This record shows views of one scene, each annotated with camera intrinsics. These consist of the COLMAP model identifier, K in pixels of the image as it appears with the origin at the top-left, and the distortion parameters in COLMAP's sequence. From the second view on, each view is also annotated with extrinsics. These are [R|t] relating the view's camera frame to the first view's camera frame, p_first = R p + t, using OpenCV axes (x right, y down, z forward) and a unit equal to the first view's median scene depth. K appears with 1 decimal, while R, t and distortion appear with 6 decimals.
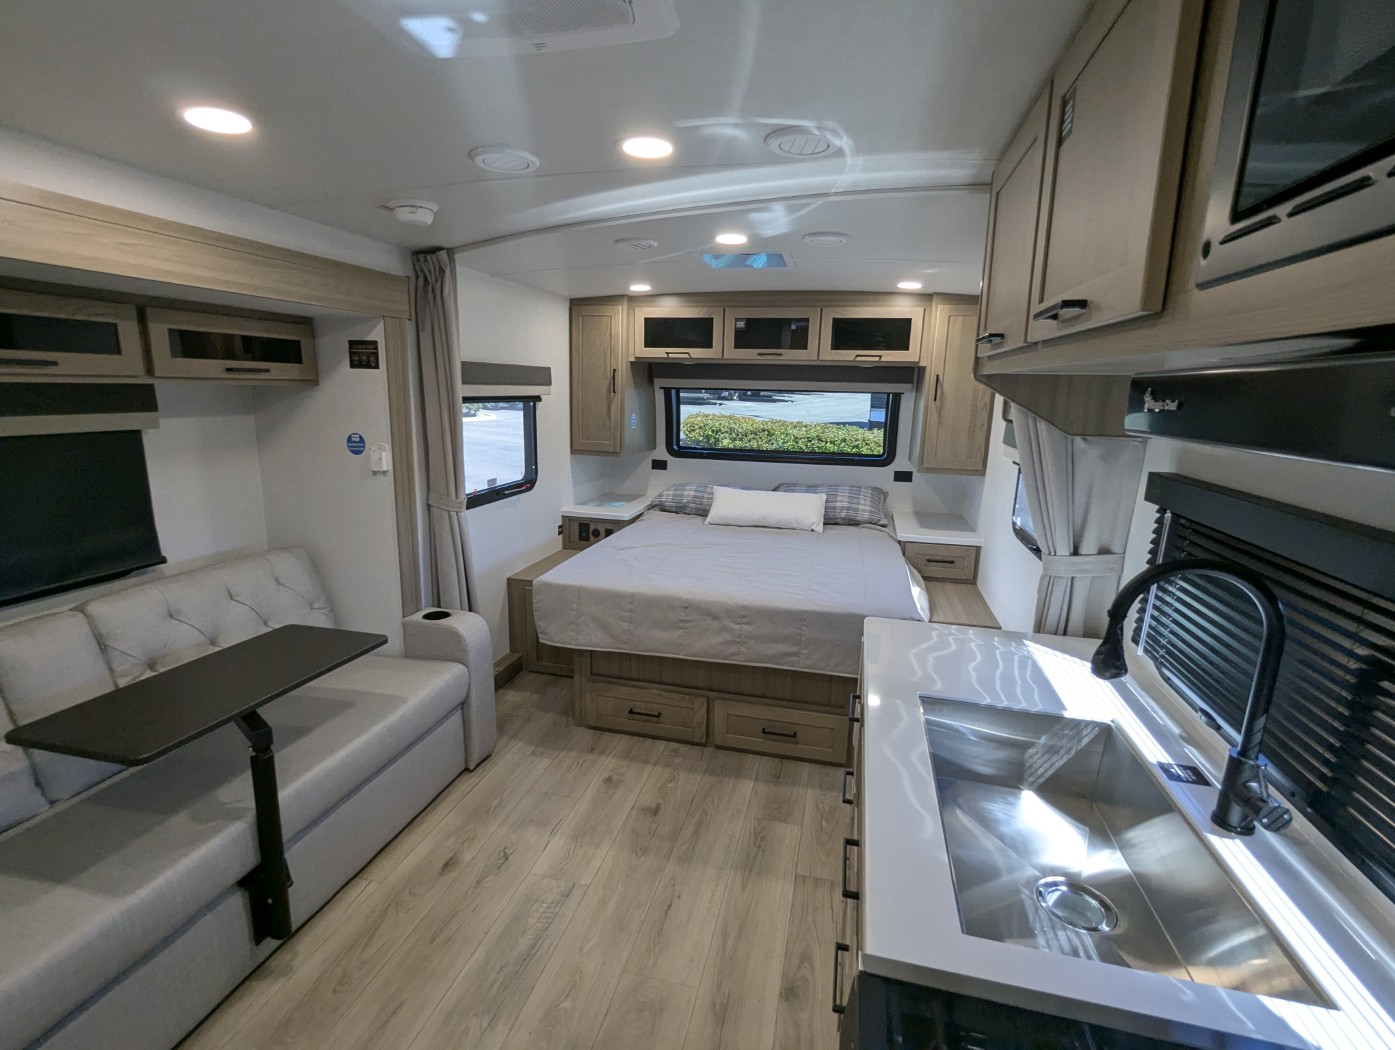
lens RADIAL K [[662.4, 0, 696.4], [0, 662.4, 524.9], [0, 0, 1]] dist [-0.001885, 0.001809]
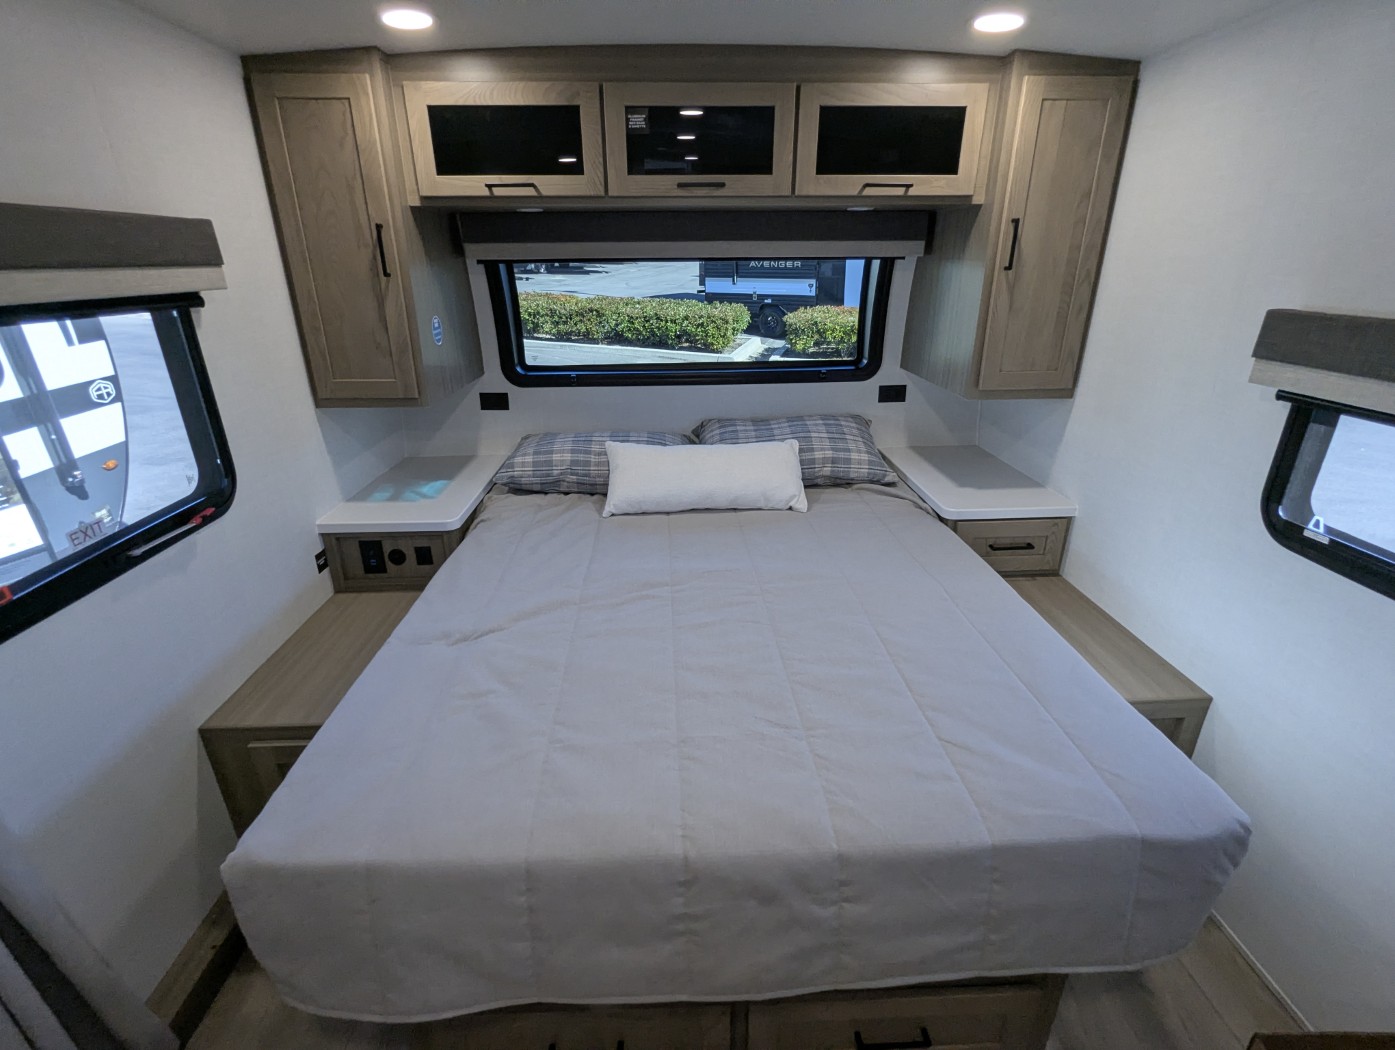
lens RADIAL K [[662.4, 0, 700.1], [0, 662.4, 528.6], [0, 0, 1]] dist [-0.001885, 0.001809]
pose [[0.959573, -0.133811, 0.247618, -0.076283], [0.085926, 0.977032, 0.195002, -0.146768], [-0.268024, -0.165842, 0.949031, 0.701162]]
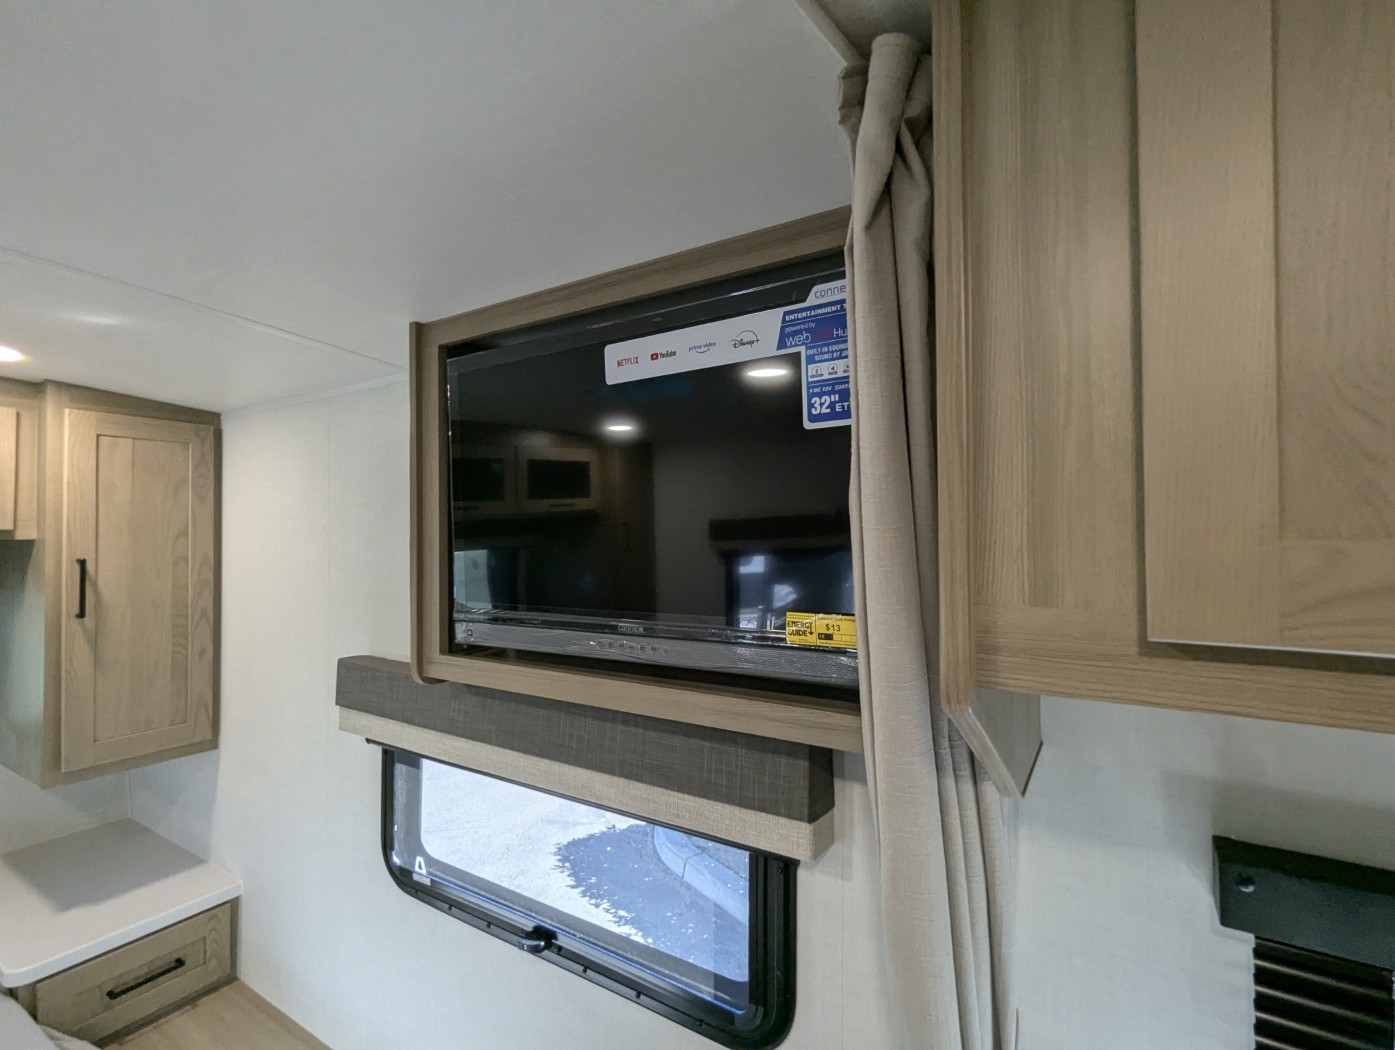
lens RADIAL K [[662.4, 0, 698.1], [0, 662.4, 529.4], [0, 0, 1]] dist [-0.001885, 0.001809]
pose [[0.320418, -0.010329, 0.947220, 0.103862], [0.203510, 0.977342, -0.058184, -0.187949], [-0.925157, 0.211412, 0.315260, 0.649553]]
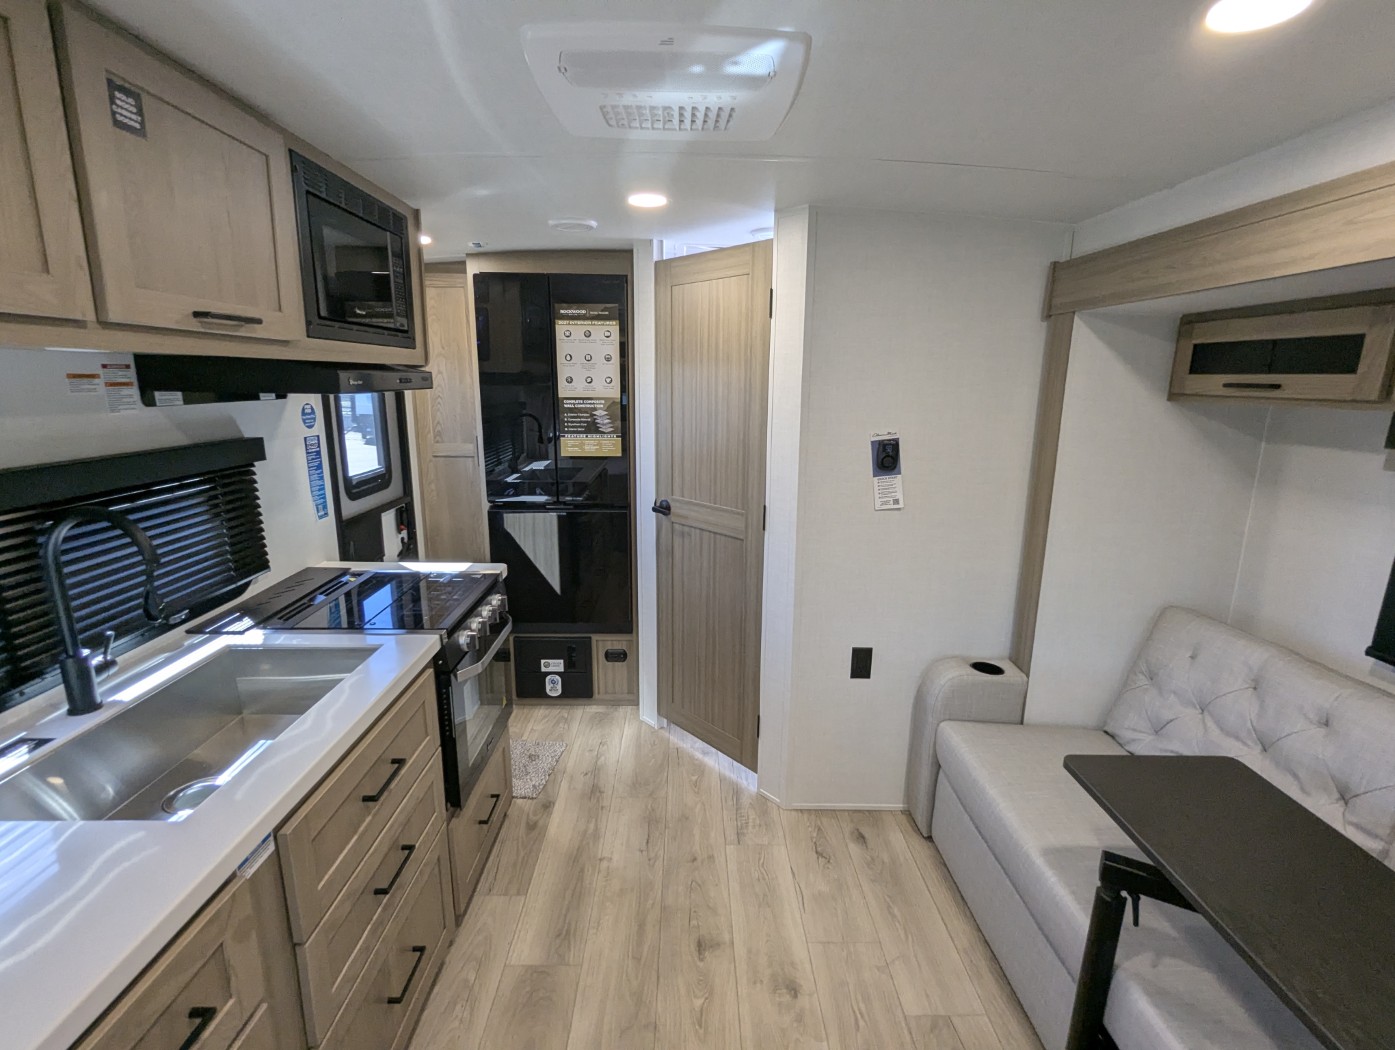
lens RADIAL K [[662.4, 0, 698.5], [0, 662.4, 527.0], [0, 0, 1]] dist [-0.001885, 0.001809]
pose [[-0.967097, 0.019173, -0.253684, -0.008815], [-0.087455, 0.911332, 0.402275, -0.190978], [0.238903, 0.411225, -0.879670, 0.878405]]
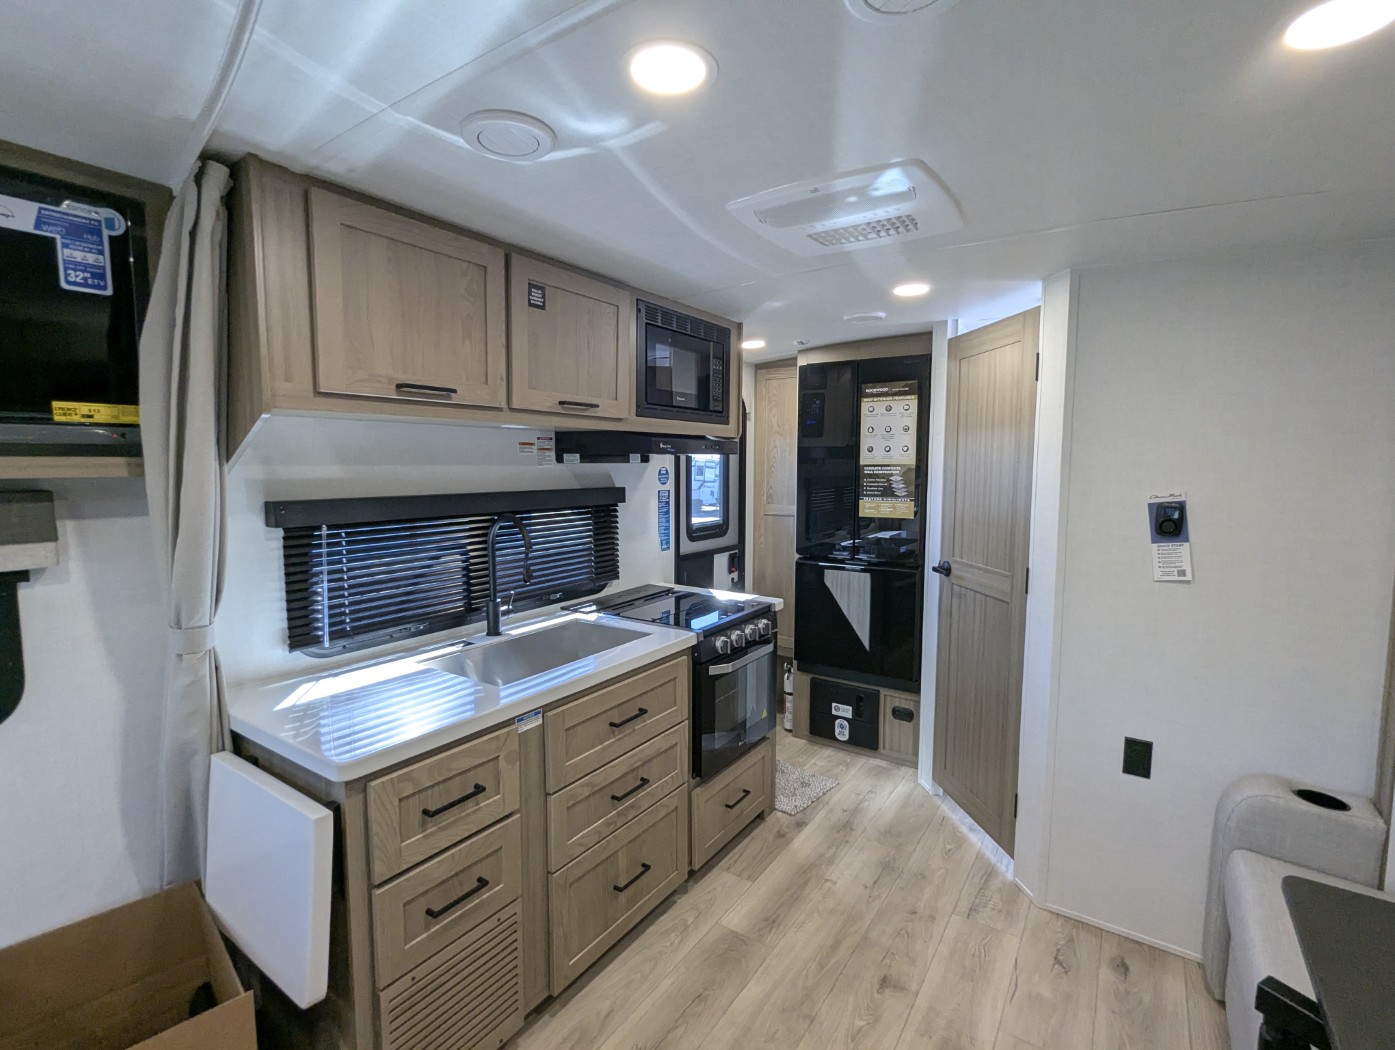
lens RADIAL K [[662.4, 0, 698.8], [0, 662.4, 527.6], [0, 0, 1]] dist [-0.001885, 0.001809]
pose [[-0.938262, -0.062304, 0.340268, -0.210667], [0.044716, 0.953550, 0.297899, -0.195414], [-0.343023, 0.294723, -0.891893, 1.011262]]
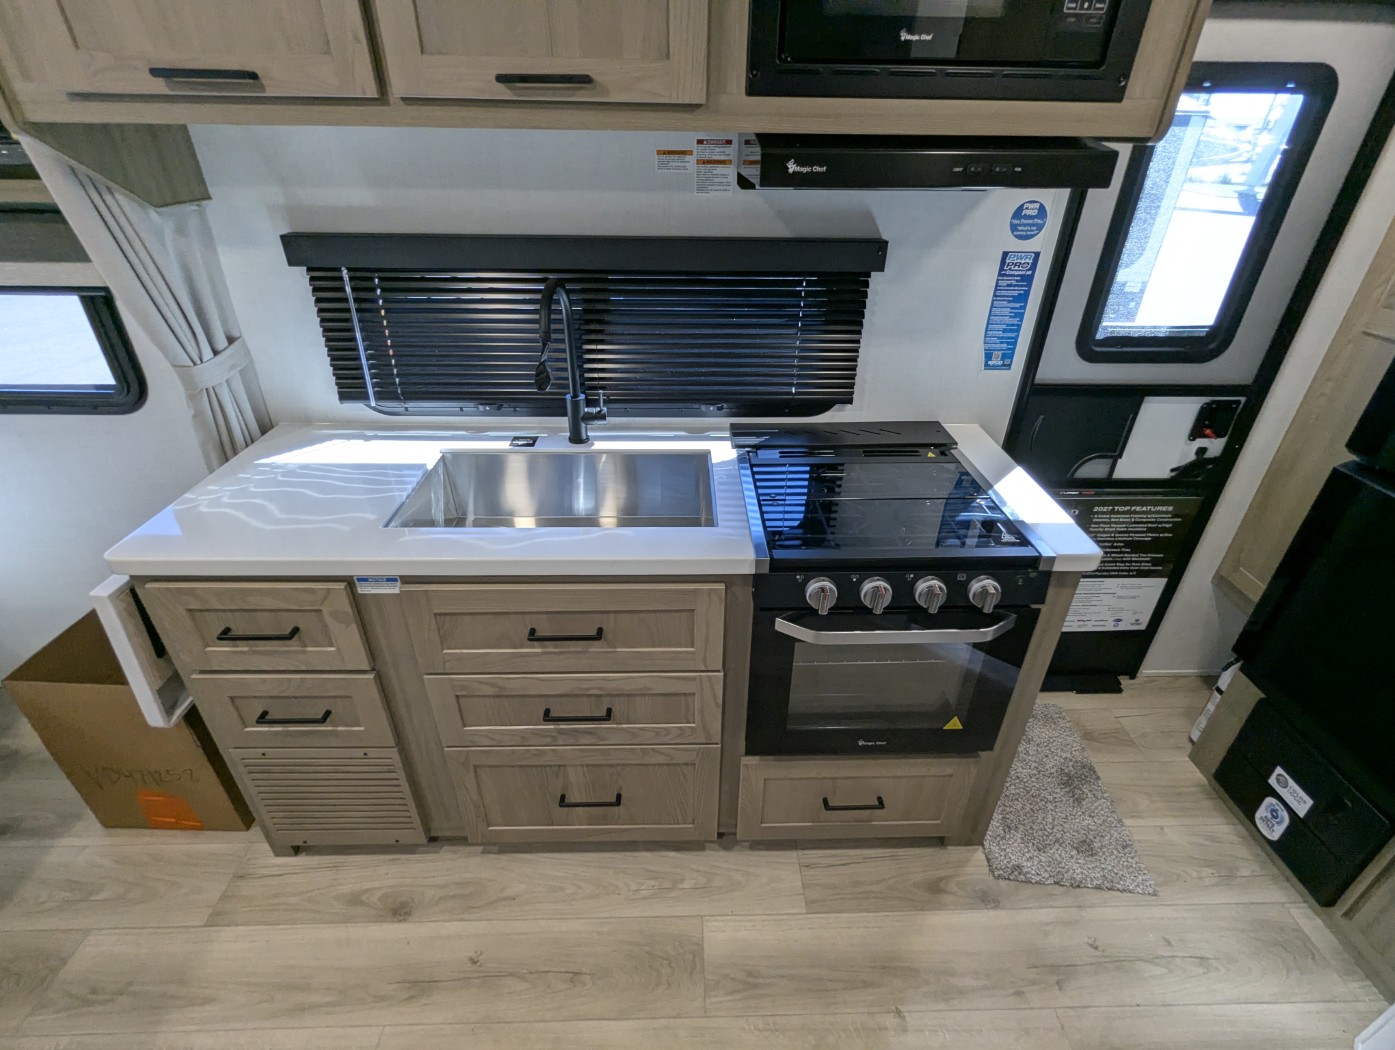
lens RADIAL K [[662.4, 0, 697.5], [0, 662.4, 524.4], [0, 0, 1]] dist [-0.001885, 0.001809]
pose [[-0.261813, -0.516549, 0.815249, -0.285945], [0.181087, 0.803419, 0.567208, -0.104161], [-0.947977, 0.296134, -0.116806, 0.376879]]
